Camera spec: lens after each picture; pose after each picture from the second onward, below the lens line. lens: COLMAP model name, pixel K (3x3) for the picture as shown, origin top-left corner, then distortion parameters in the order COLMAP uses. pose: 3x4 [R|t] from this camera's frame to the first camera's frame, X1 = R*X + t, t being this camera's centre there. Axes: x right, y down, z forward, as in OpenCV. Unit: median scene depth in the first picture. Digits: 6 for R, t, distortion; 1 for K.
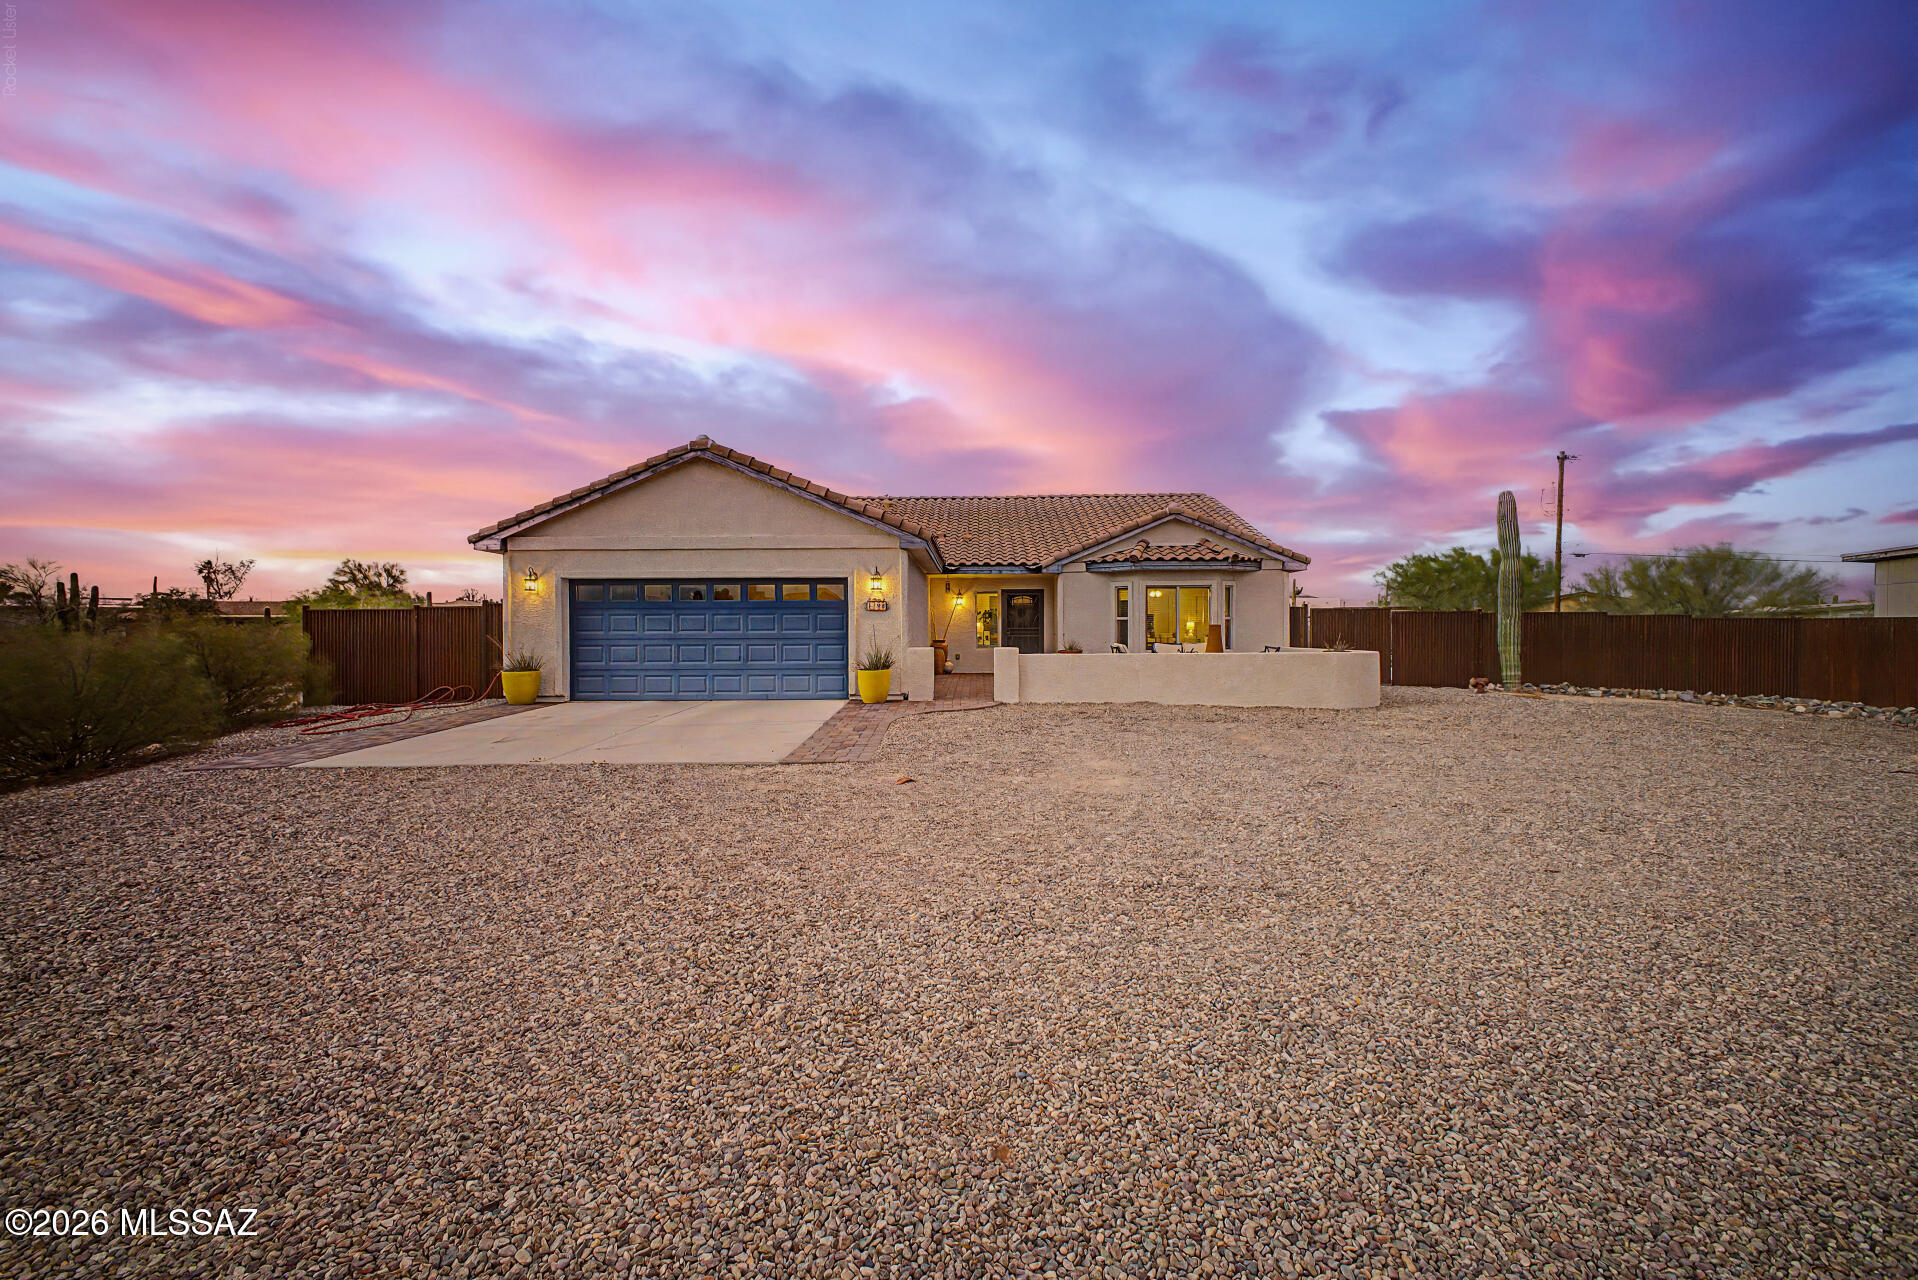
lens RADIAL K [[762.3, 0, 958.6], [0, 762.3, 631.7], [0, 0, 1]] dist [0.021350, -0.005142]
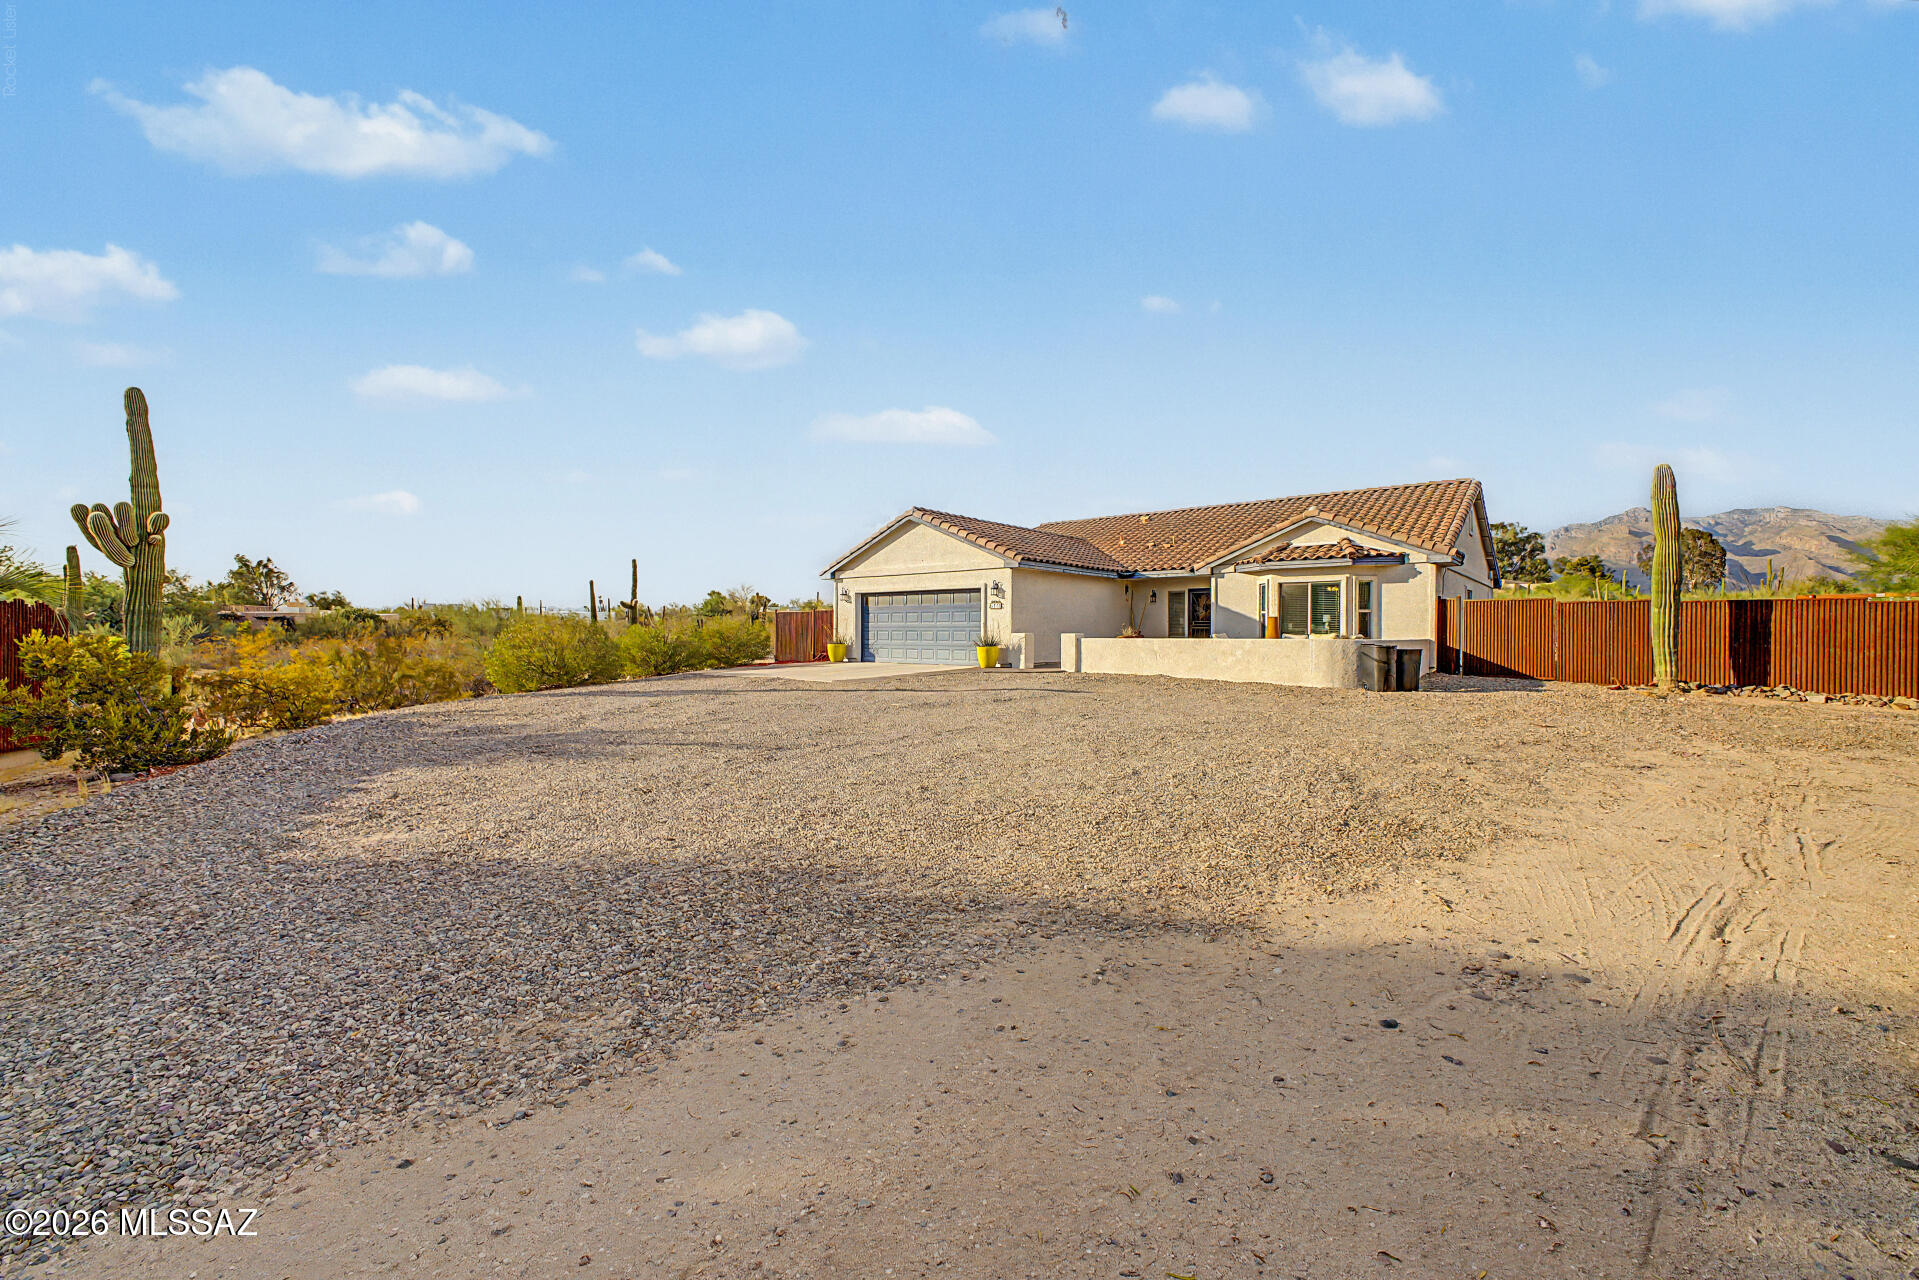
lens RADIAL K [[762.7, 0, 959.1], [0, 762.7, 631.7], [0, 0, 1]] dist [0.021350, -0.005142]
pose [[0.778947, 0.006346, -0.627058, 0.659556], [-0.002965, 0.999975, 0.006437, 0.007242], [0.627083, -0.003154, 0.778946, -0.204793]]
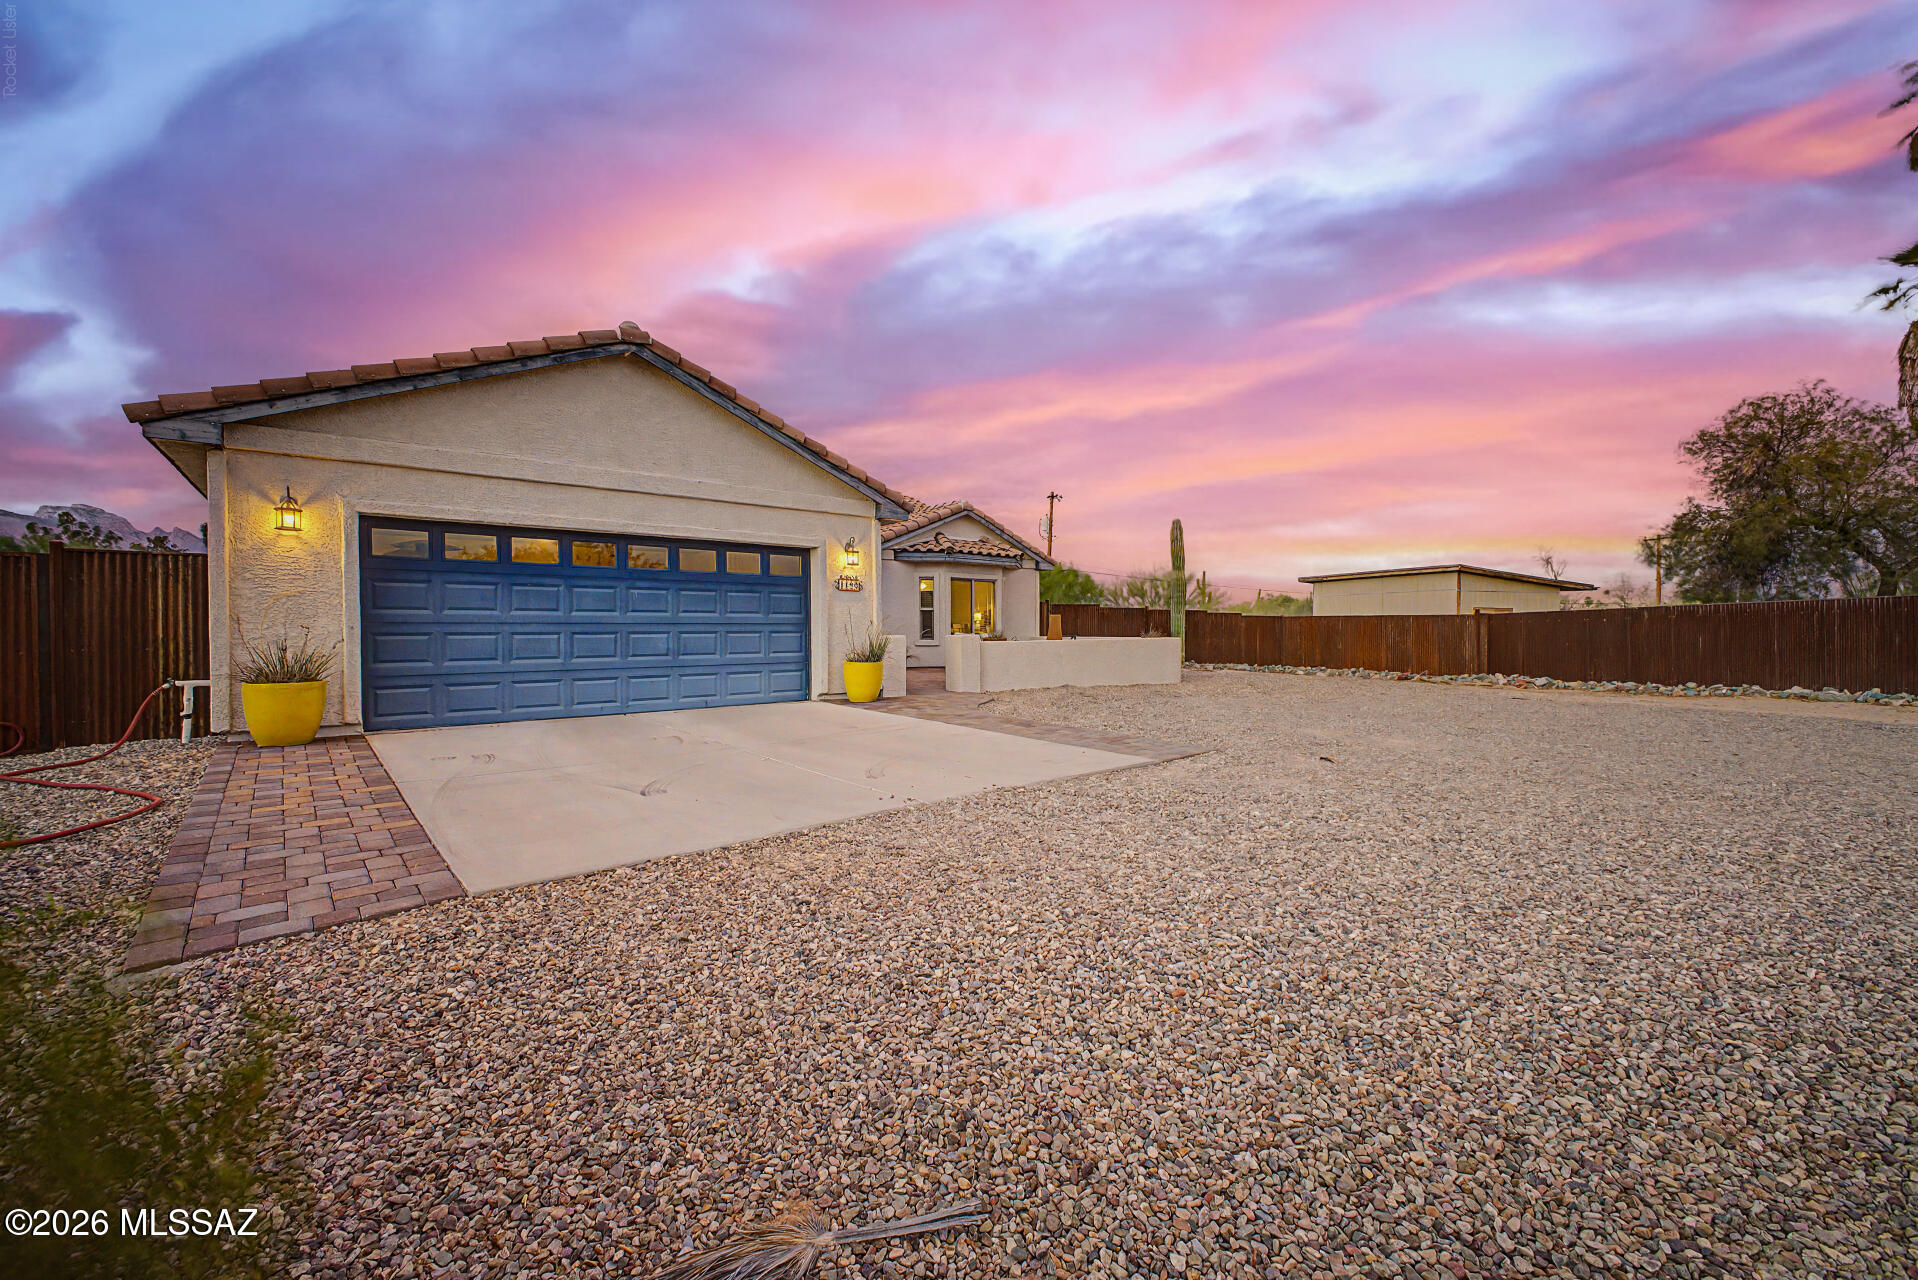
lens RADIAL K [[762.3, 0, 958.6], [0, 762.3, 631.7], [0, 0, 1]] dist [0.021350, -0.005142]
pose [[0.763541, 0.001230, 0.645759, -0.452206], [-0.002467, 0.999996, 0.001012, 0.012814], [-0.645755, -0.002366, 0.763541, 0.239239]]
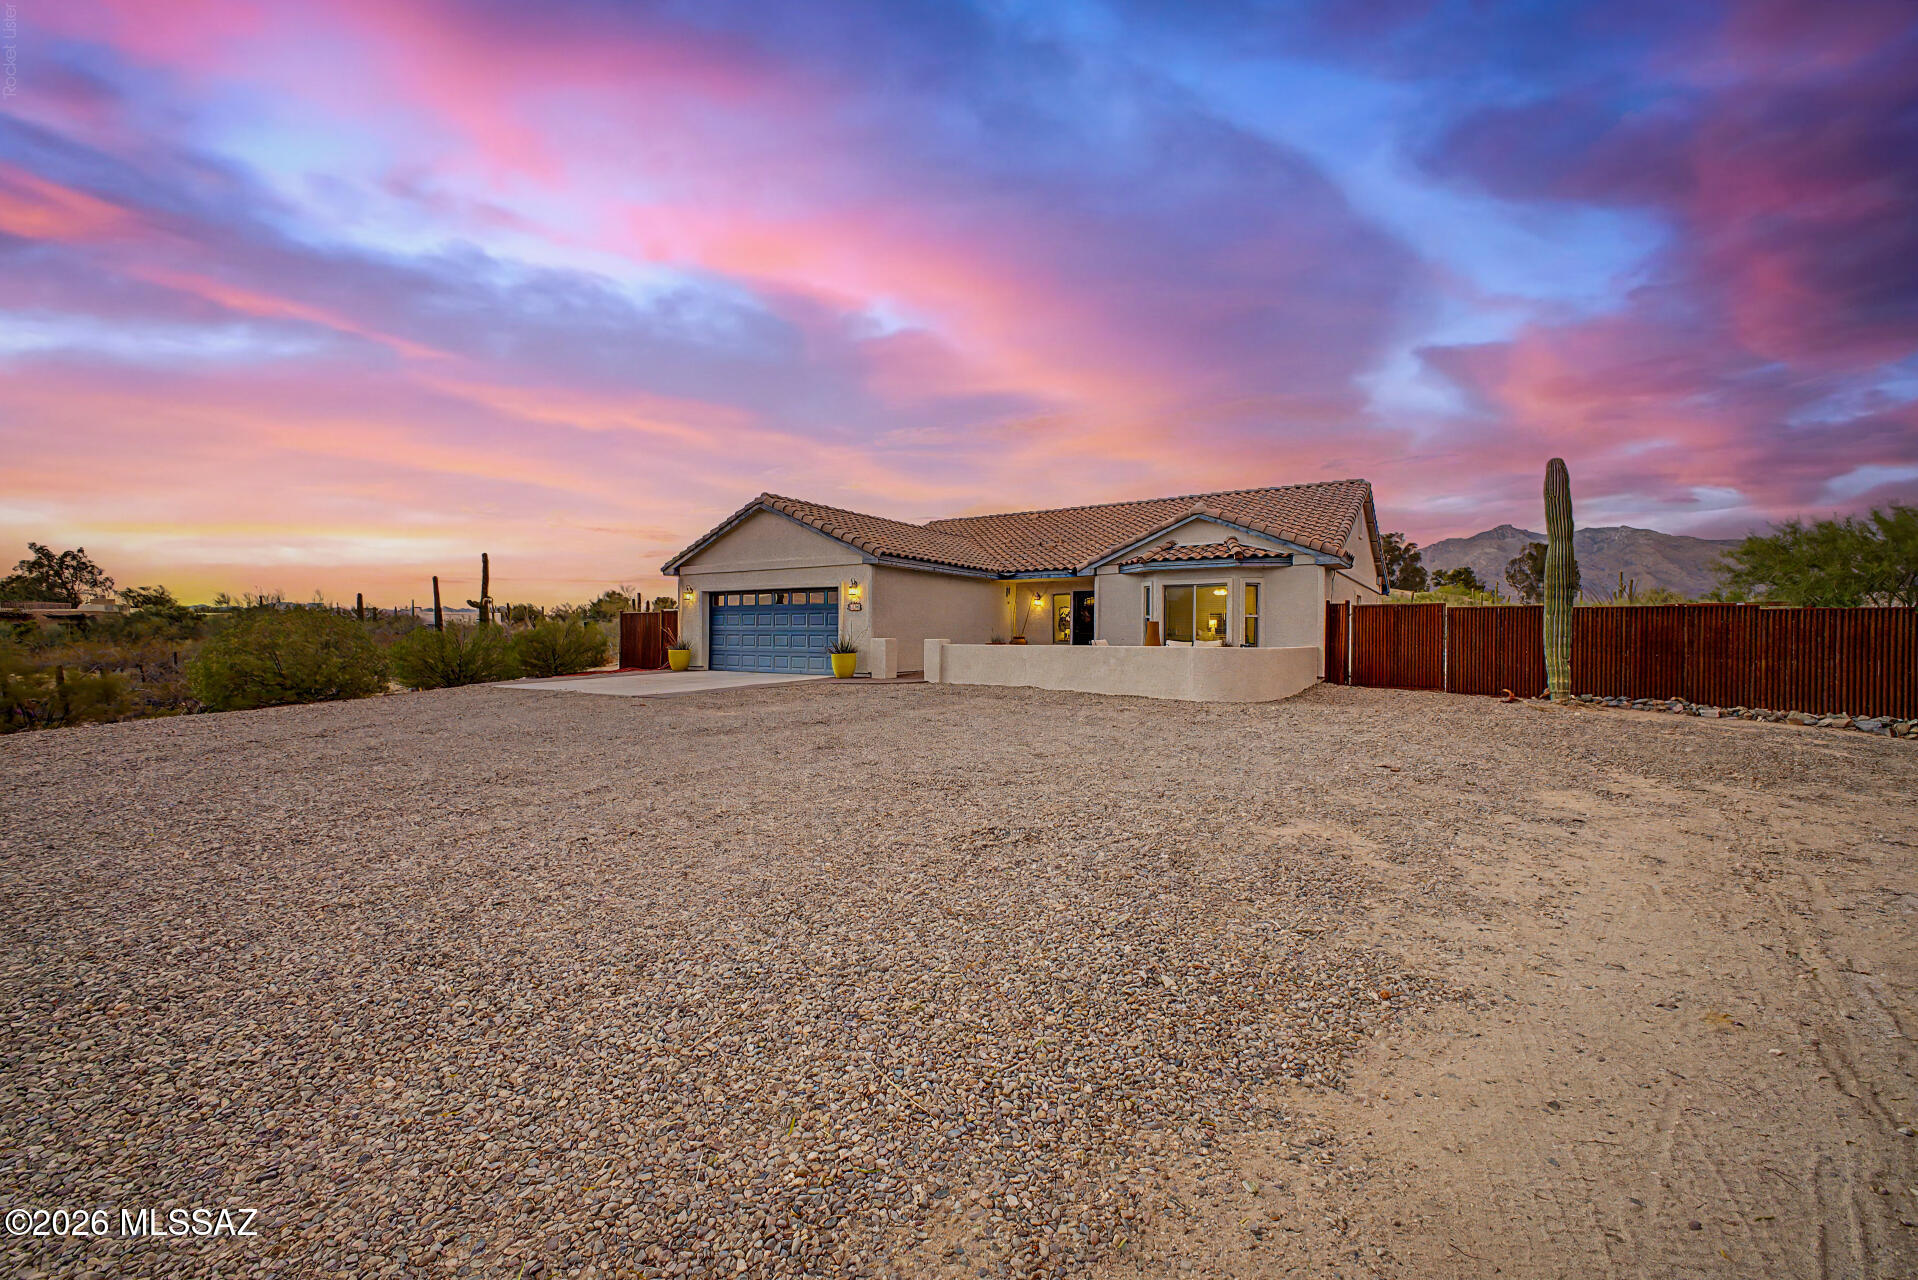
lens RADIAL K [[770.8, 0, 956.6], [0, 770.8, 624.2], [0, 0, 1]] dist [0.019753, -0.000245]
pose [[0.840817, 0.001732, -0.541317, 0.646441], [-0.008420, 0.999916, -0.009878, 0.007097], [0.541254, 0.012863, 0.840761, -0.042410]]
